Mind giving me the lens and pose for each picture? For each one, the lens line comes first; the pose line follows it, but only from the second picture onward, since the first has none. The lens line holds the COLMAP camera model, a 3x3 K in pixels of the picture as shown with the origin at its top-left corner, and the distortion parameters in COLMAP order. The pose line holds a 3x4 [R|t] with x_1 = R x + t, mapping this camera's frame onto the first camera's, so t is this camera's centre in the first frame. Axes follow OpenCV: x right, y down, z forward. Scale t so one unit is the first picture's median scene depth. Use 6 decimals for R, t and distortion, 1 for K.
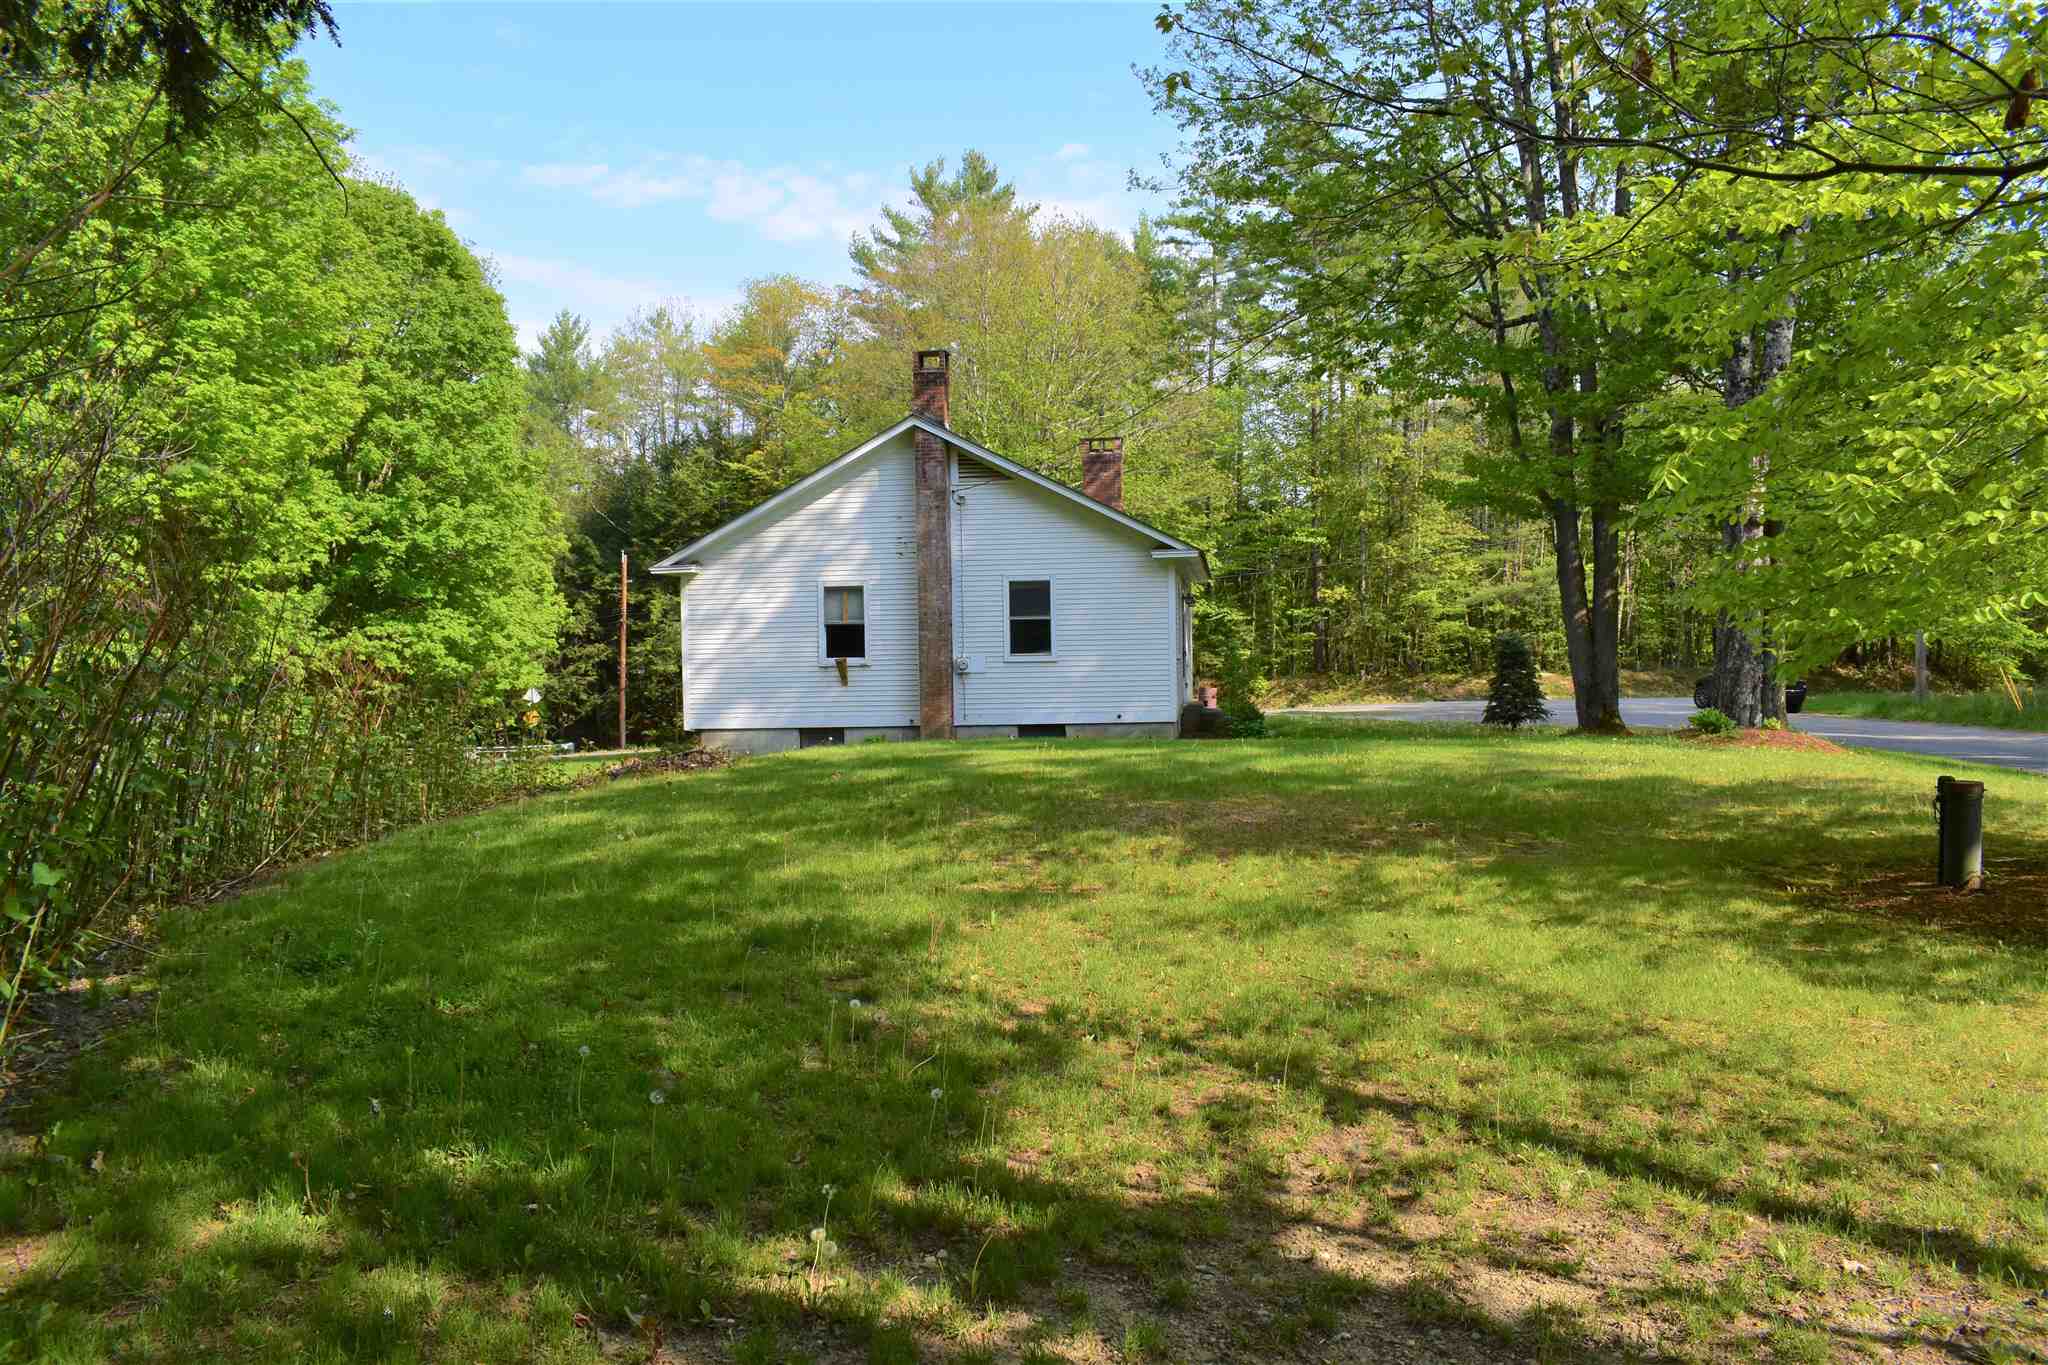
lens RADIAL K [[1598.3, 0, 1022.2], [0, 1598.3, 685.3], [0, 0, 1]] dist [-0.099421, 0.019521]
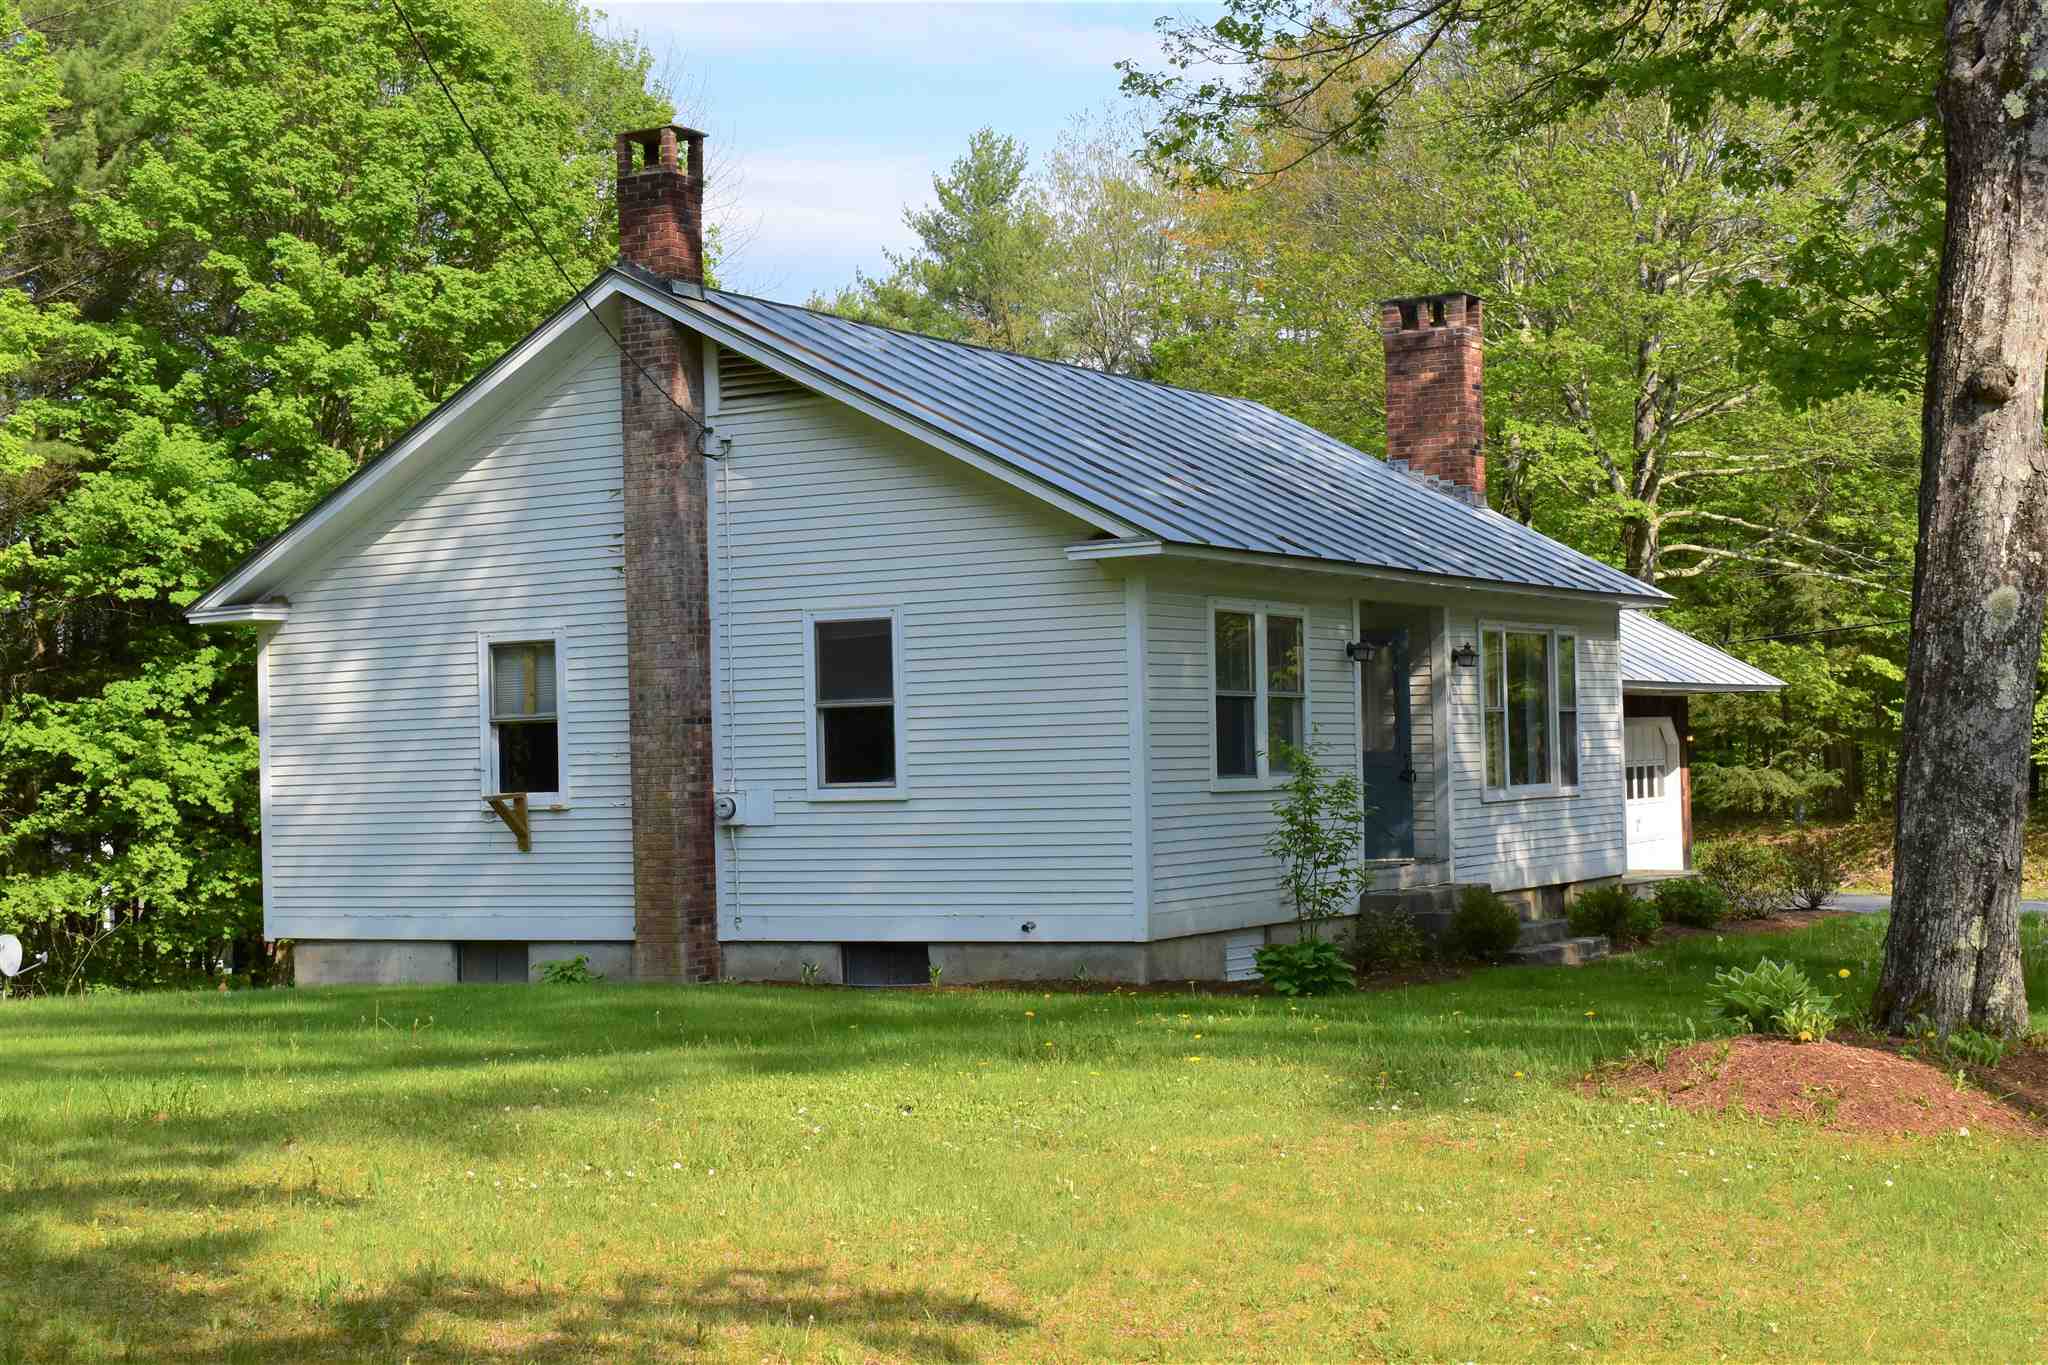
lens RADIAL K [[2996.9, 0, 1024.0], [0, 2996.9, 681.6], [0, 0, 1]] dist [-0.156308, -0.000584]
pose [[0.935075, -0.017388, -0.354024, 0.341320], [0.001585, 0.998991, -0.044879, -0.010403], [0.354447, 0.041404, 0.934159, 0.233348]]
